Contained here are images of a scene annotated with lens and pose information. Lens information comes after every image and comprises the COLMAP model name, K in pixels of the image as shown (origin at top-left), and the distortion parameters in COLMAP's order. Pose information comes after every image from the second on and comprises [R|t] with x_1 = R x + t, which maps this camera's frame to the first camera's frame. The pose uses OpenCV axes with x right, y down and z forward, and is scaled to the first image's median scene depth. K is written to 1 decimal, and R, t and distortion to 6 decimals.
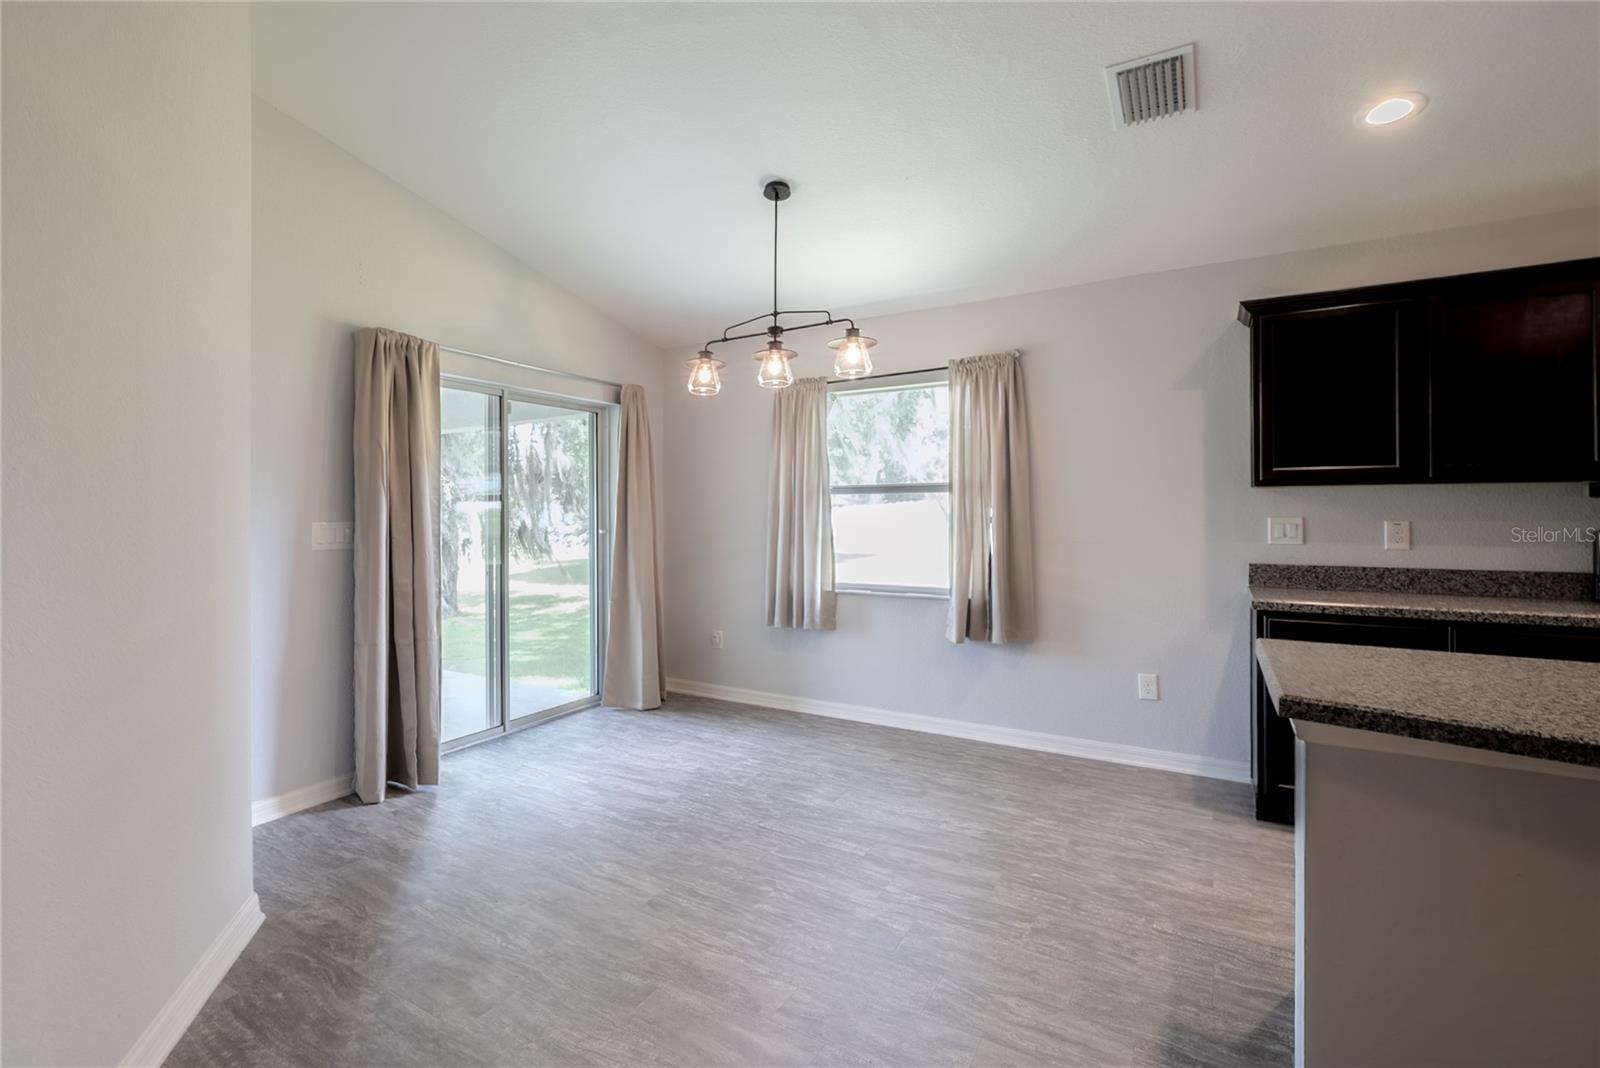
lens RADIAL K [[704.7, 0, 754.9], [0, 704.7, 512.2], [0, 0, 1]] dist [0.001924, 0.000292]
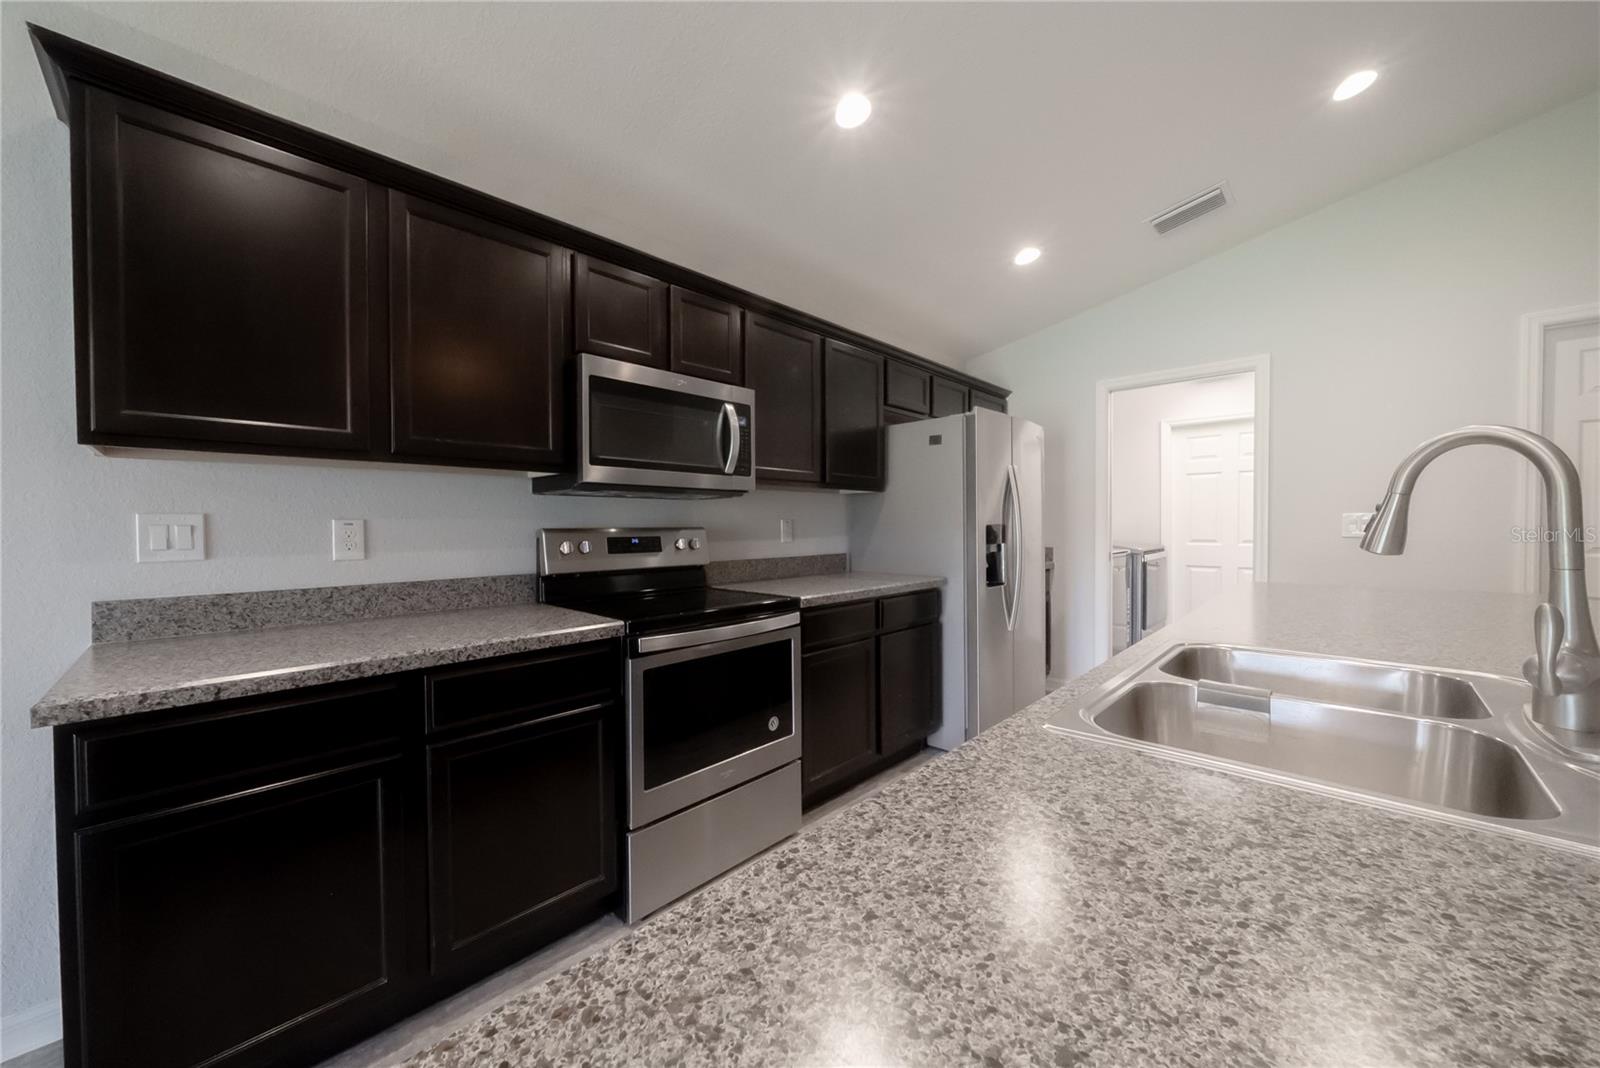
lens RADIAL K [[590.1, 0, 769.3], [0, 590.1, 526.7], [0, 0, 1]] dist [-0.000323, -0.000074]
pose [[0.207585, -0.003550, 0.978210, 0.436660], [0.007447, 0.999970, 0.002048, 0.022487], [-0.978189, 0.006860, 0.207606, 0.484987]]
